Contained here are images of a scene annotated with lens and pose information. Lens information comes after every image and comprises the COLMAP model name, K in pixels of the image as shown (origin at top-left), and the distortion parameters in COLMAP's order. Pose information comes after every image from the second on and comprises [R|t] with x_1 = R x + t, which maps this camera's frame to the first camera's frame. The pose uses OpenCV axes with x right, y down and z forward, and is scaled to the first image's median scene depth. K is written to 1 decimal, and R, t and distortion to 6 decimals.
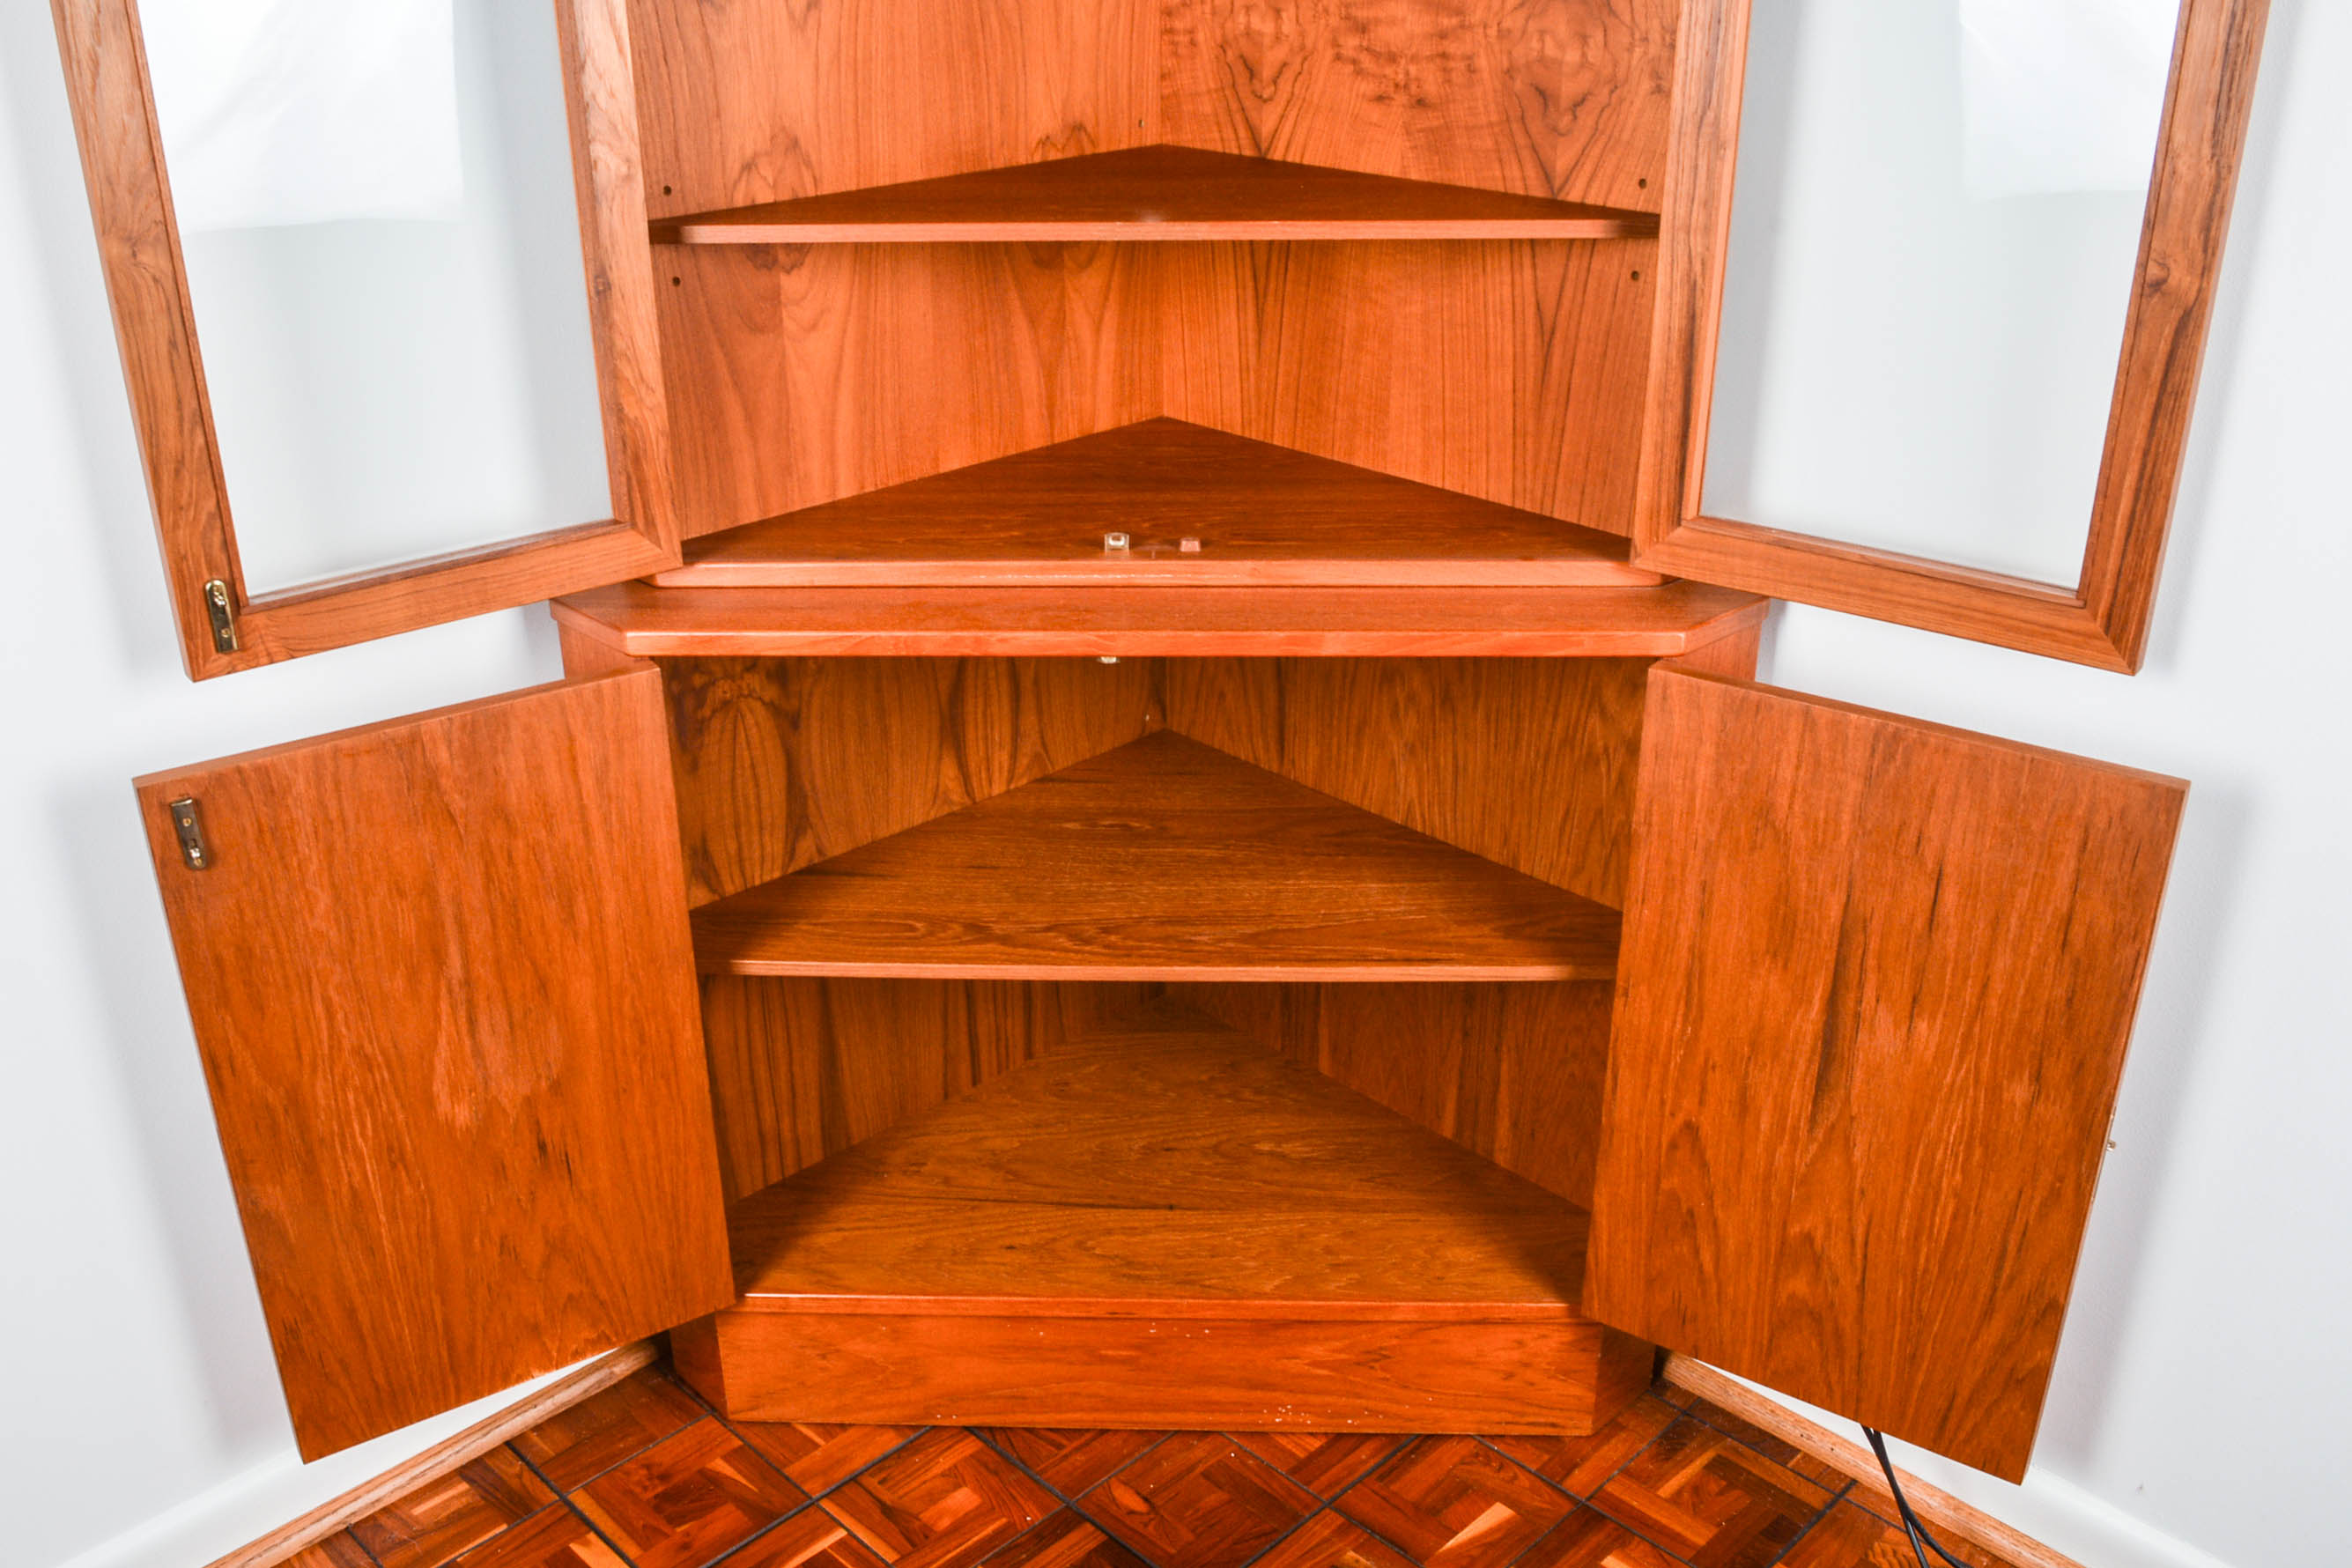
lens RADIAL K [[2079.2, 0, 1138.7], [0, 2079.2, 825.5], [0, 0, 1]] dist [-0.085582, 0.014968]
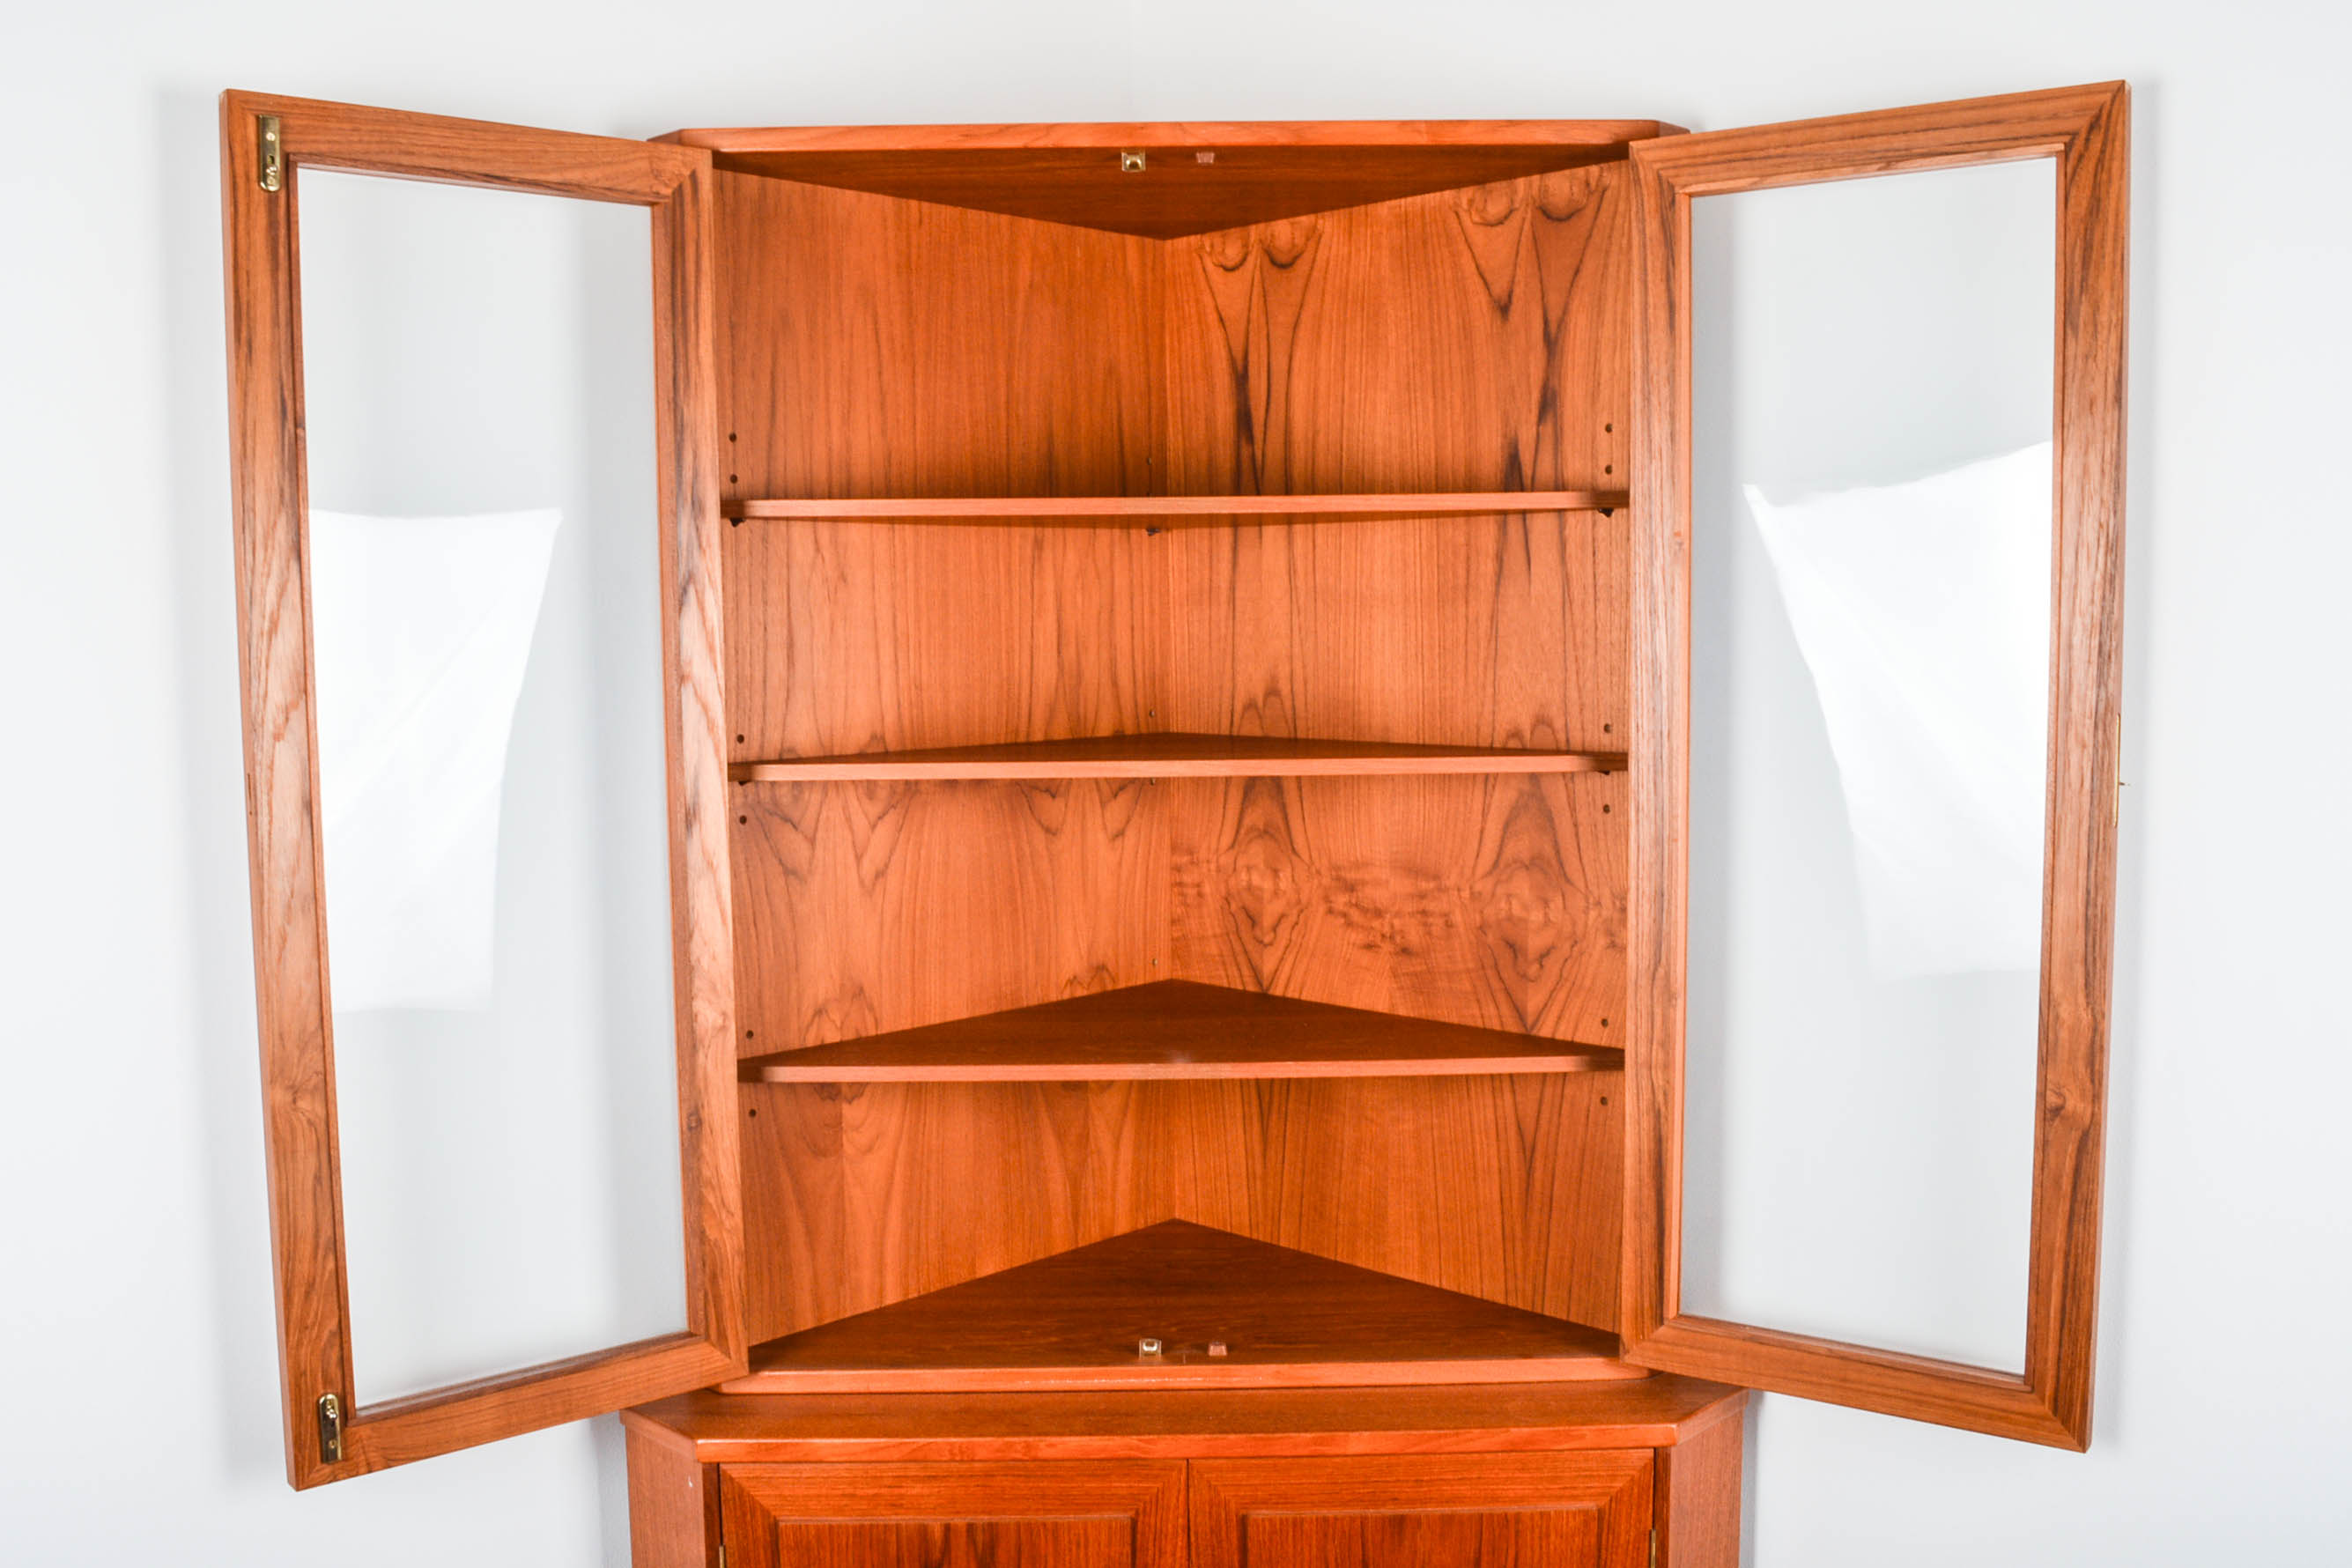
lens RADIAL K [[2079.2, 0, 1156.5], [0, 2079.2, 800.0], [0, 0, 1]] dist [-0.085582, 0.014968]
pose [[0.999097, -0.004375, 0.042260, -0.051448], [0.019067, 0.935055, -0.353988, -0.021168], [-0.037967, 0.354475, 0.934295, -0.114570]]
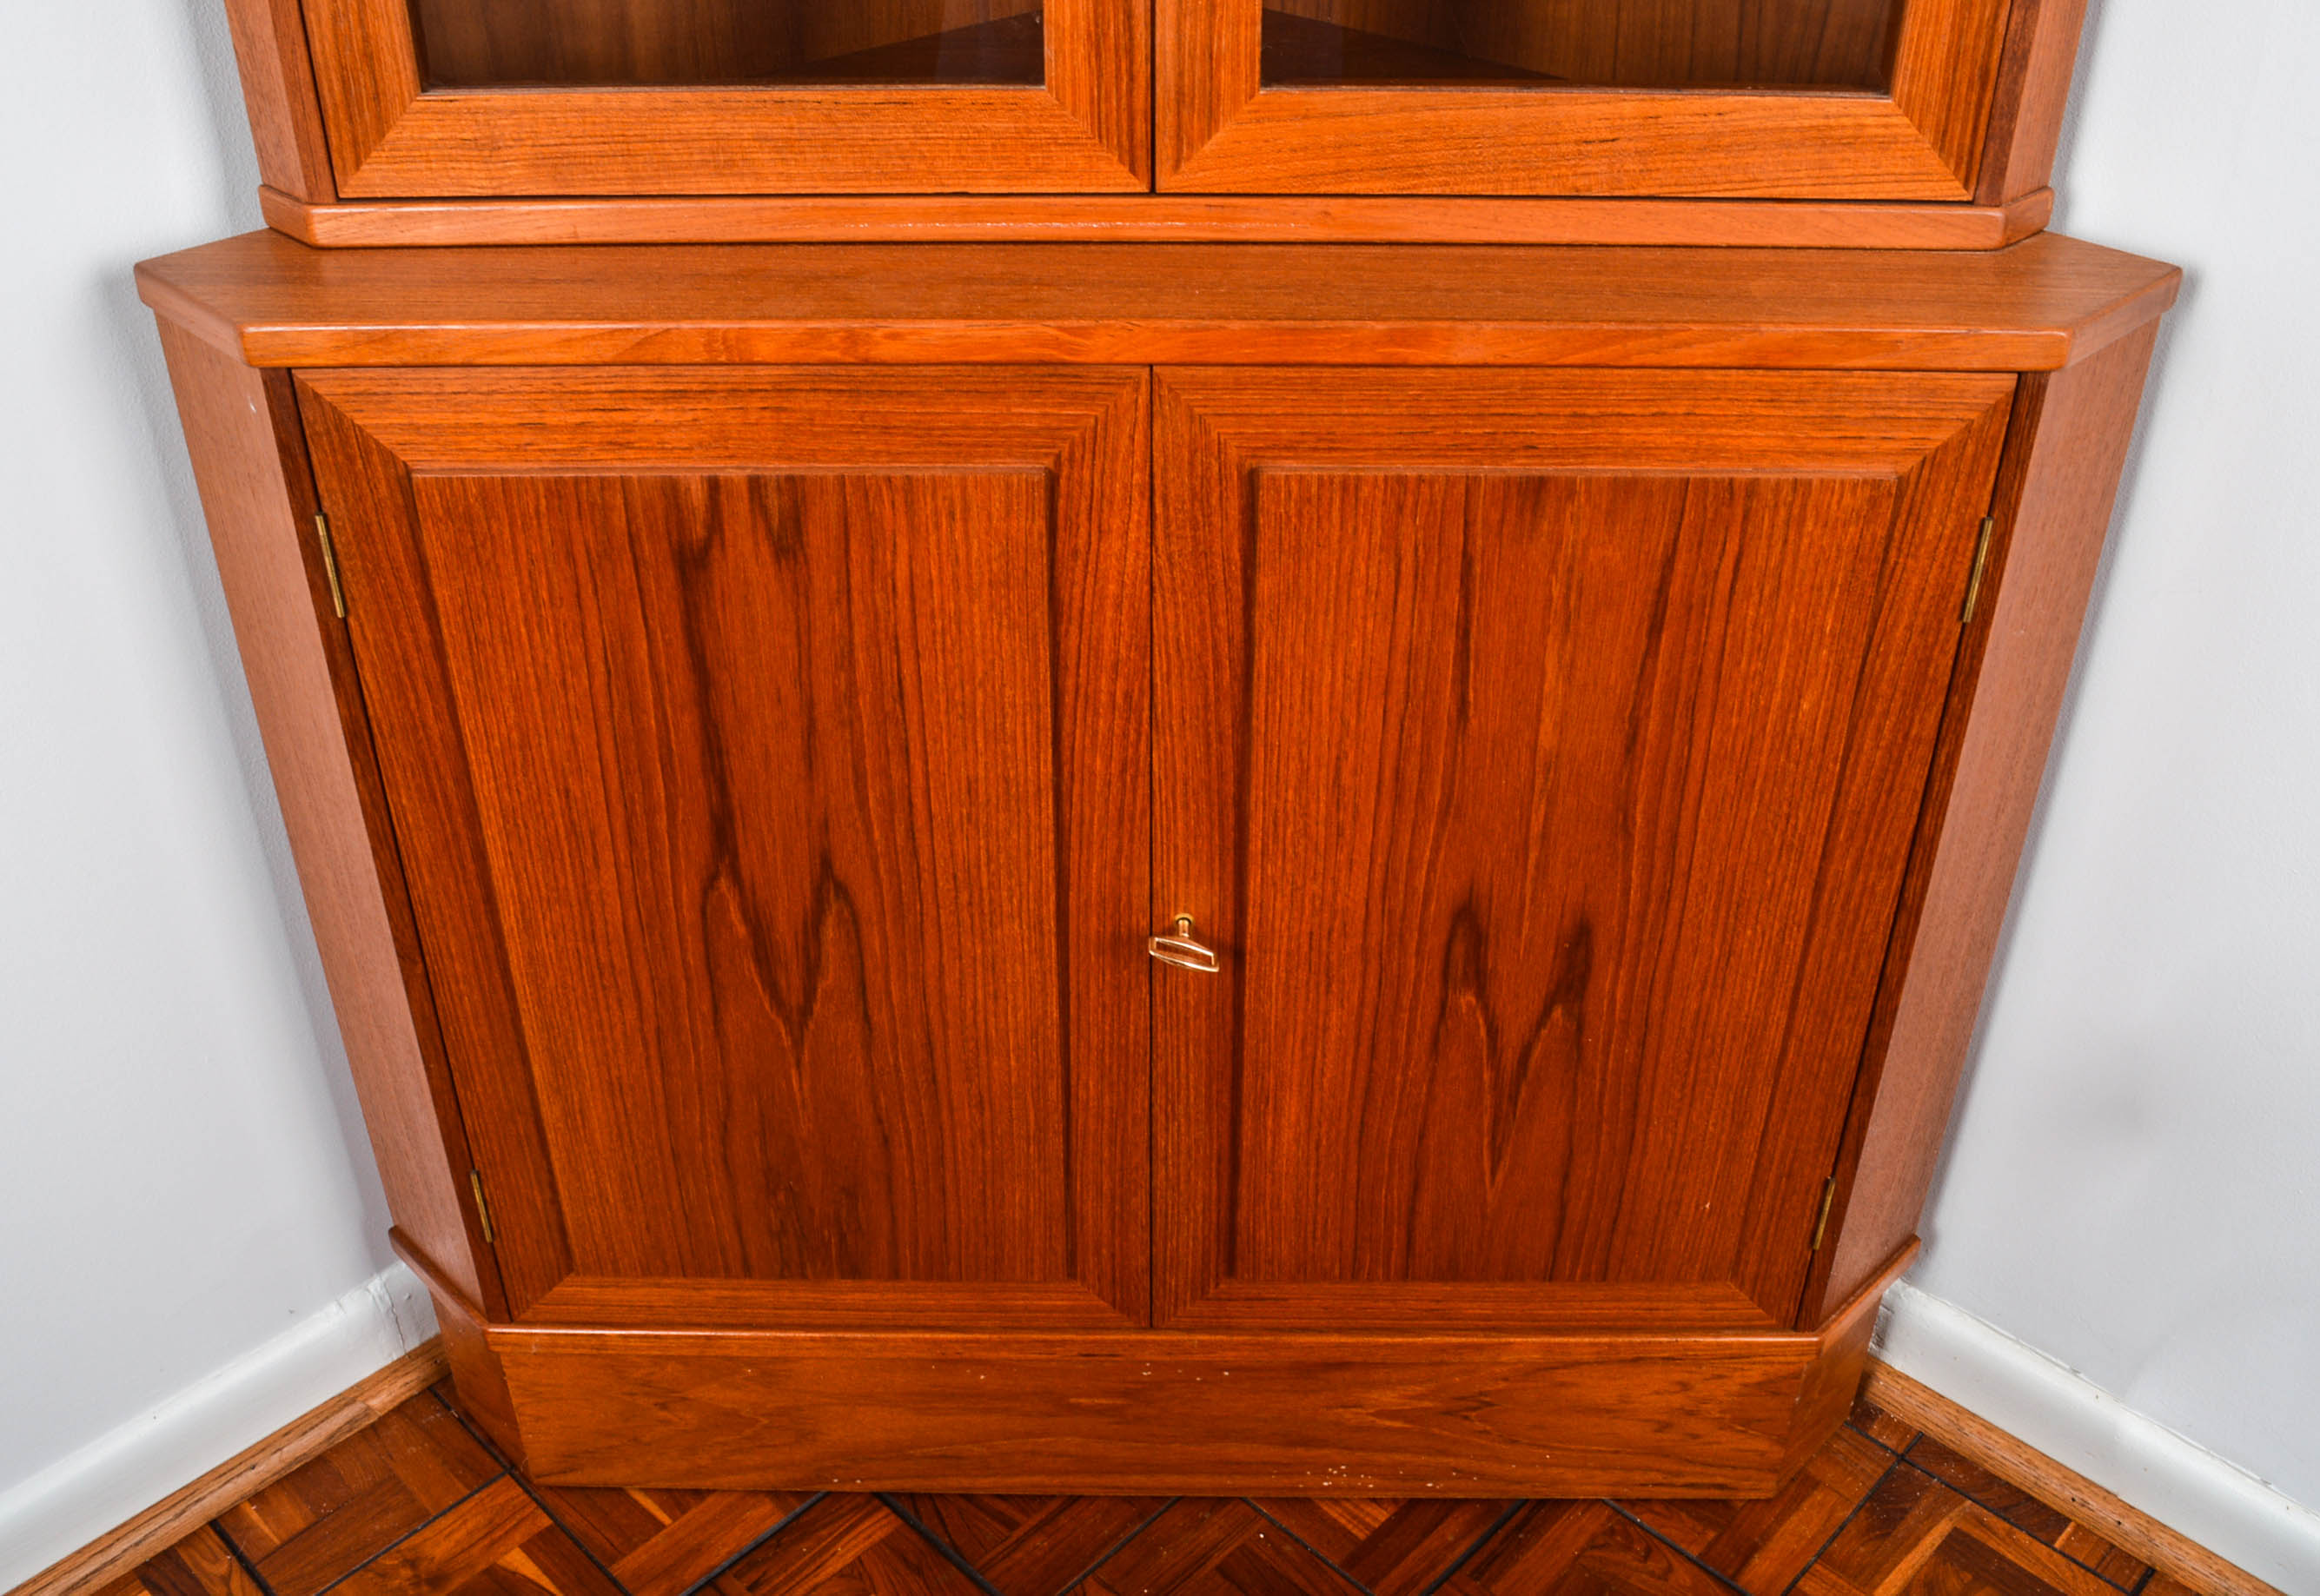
lens RADIAL K [[2091.1, 0, 1153.9], [0, 2091.1, 806.4], [0, 0, 1]] dist [-0.079542, 0.015755]
pose [[0.999563, -0.005344, 0.029070, -0.010521], [0.001237, 0.990223, 0.139488, -0.038213], [-0.029531, -0.139391, 0.989797, 0.386521]]
